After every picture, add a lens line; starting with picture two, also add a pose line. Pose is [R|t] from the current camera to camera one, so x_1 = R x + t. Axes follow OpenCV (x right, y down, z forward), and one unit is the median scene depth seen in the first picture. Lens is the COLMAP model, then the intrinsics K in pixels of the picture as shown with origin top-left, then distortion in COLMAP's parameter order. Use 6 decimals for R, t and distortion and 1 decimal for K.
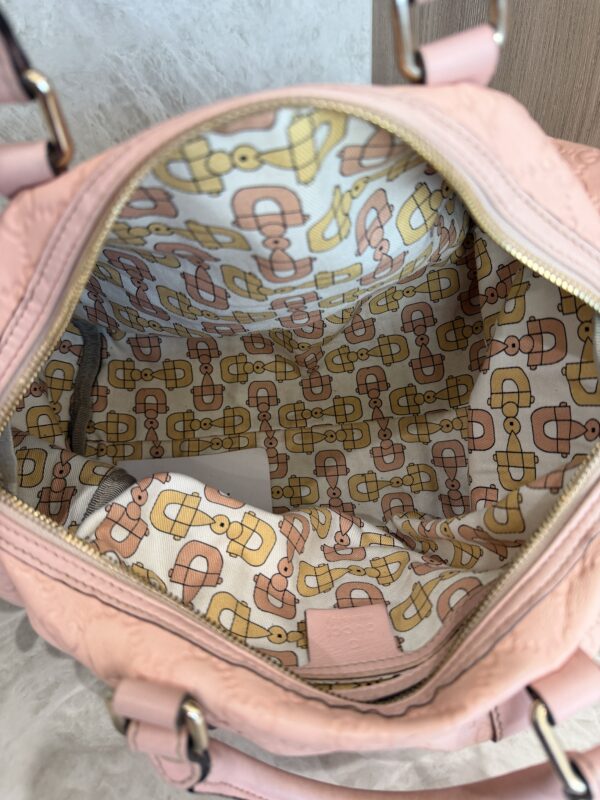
lens RADIAL K [[588.0, 0, 300.0], [0, 588.0, 400.0], [0, 0, 1]] dist [-0.033844, 0.008302]
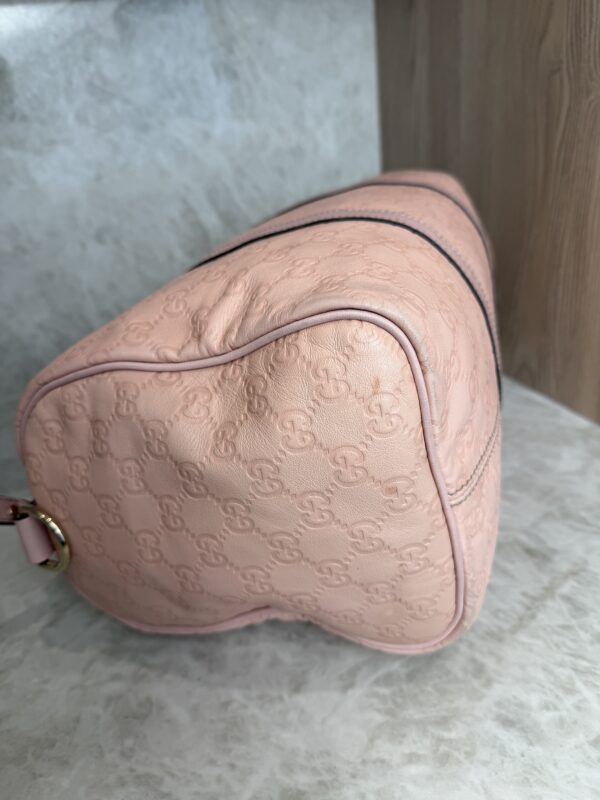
lens RADIAL K [[594.3, 0, 302.8], [0, 594.3, 397.4], [0, 0, 1]] dist [-0.046102, 0.014015]
pose [[0.998525, 0.000969, -0.054277, 0.023023], [-0.016669, 0.957009, -0.289578, 0.260556], [0.051663, 0.290056, 0.955614, -0.143609]]
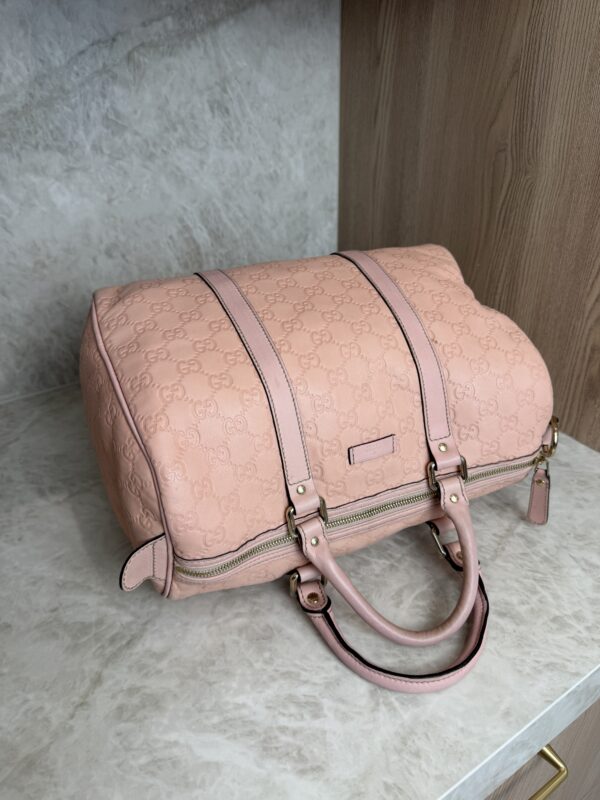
lens RADIAL K [[578.2, 0, 300.0], [0, 578.2, 400.0], [0, 0, 1]] dist [-0.011423, -0.005012]
pose [[0.989598, -0.026735, 0.141355, -0.235963], [0.055920, 0.976797, -0.206739, 0.236016], [-0.132548, 0.212493, 0.968131, -0.401719]]
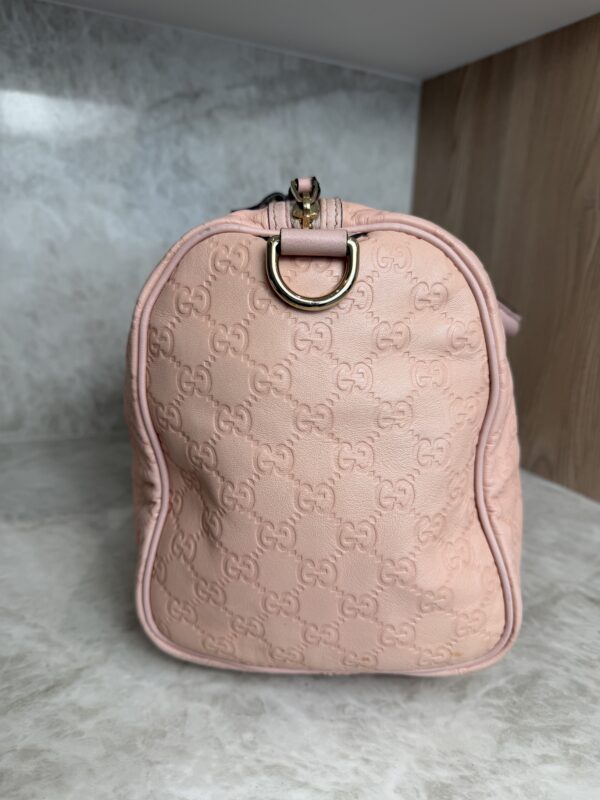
lens RADIAL K [[590.5, 0, 302.8], [0, 590.5, 398.8], [0, 0, 1]] dist [-0.037343, 0.009461]
pose [[0.992422, 0.114088, 0.045628, -0.185607], [-0.076086, 0.862166, -0.500880, 0.417085], [-0.096483, 0.493613, 0.864313, -0.130012]]
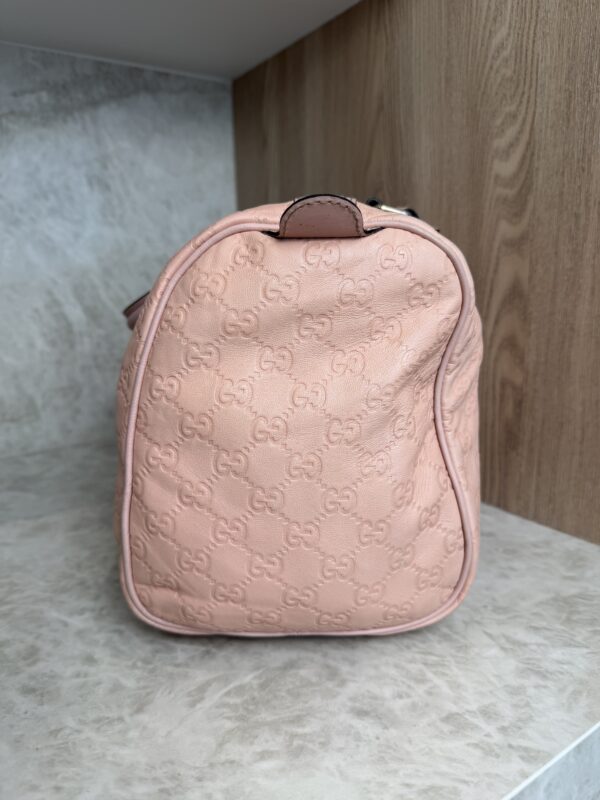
lens RADIAL K [[588.0, 0, 300.0], [0, 588.0, 400.0], [0, 0, 1]] dist [-0.033844, 0.008302]
pose [[0.986660, 0.011716, 0.162370, 0.040494], [0.075740, 0.849844, -0.521564, 0.421879], [-0.144100, 0.526904, 0.837620, -0.107317]]
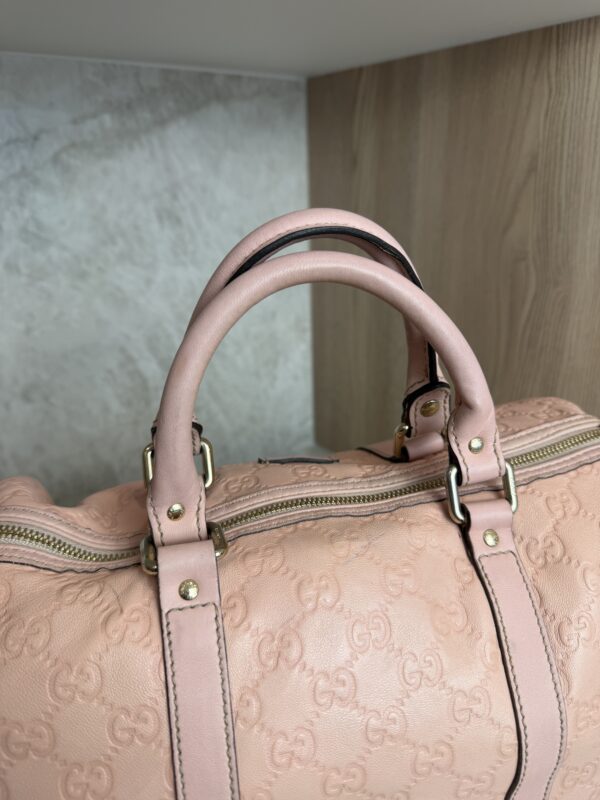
lens RADIAL K [[586.2, 0, 305.8], [0, 586.2, 402.2], [0, 0, 1]] dist [-0.039964, 0.002991]
pose [[0.968992, -0.043984, 0.243148, -0.248184], [0.133787, 0.920702, -0.366617, 0.044283], [-0.207742, 0.387779, 0.898037, -0.127497]]
